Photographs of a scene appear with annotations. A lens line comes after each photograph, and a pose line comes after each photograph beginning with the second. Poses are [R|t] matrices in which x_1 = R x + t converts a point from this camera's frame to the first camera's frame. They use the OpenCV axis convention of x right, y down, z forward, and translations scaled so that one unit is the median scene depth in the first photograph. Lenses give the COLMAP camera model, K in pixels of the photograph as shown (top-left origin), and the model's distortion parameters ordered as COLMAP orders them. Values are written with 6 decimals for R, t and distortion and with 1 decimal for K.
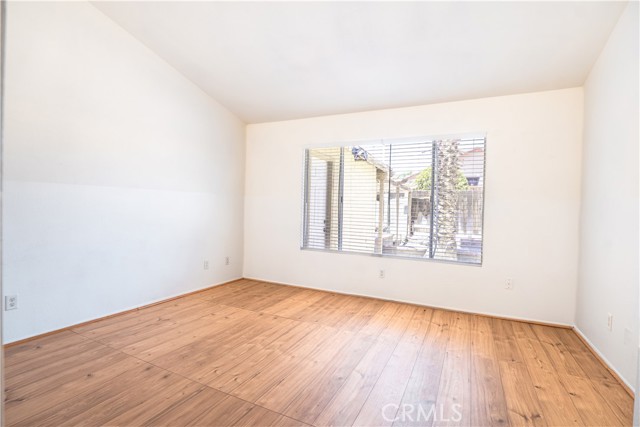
lens RADIAL K [[309.0, 0, 319.9], [0, 309.0, 211.8], [0, 0, 1]] dist [-0.042395, 0.008260]
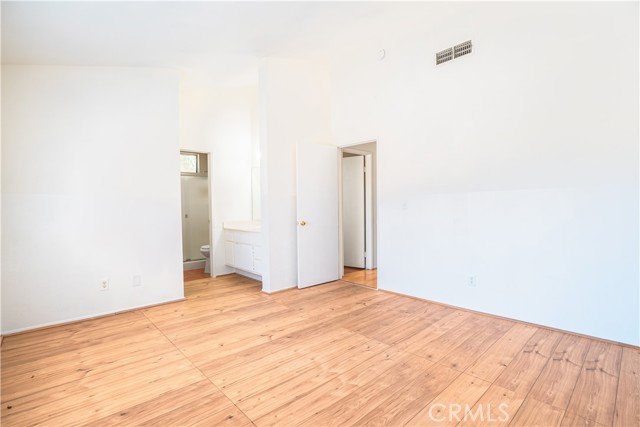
lens RADIAL K [[309.0, 0, 321.7], [0, 309.0, 212.1], [0, 0, 1]] dist [-0.042395, 0.008260]
pose [[-0.933925, -0.023852, 0.356673, -0.413878], [-0.009735, 0.999098, 0.041324, -0.030954], [-0.357337, 0.035121, -0.933315, 1.728692]]
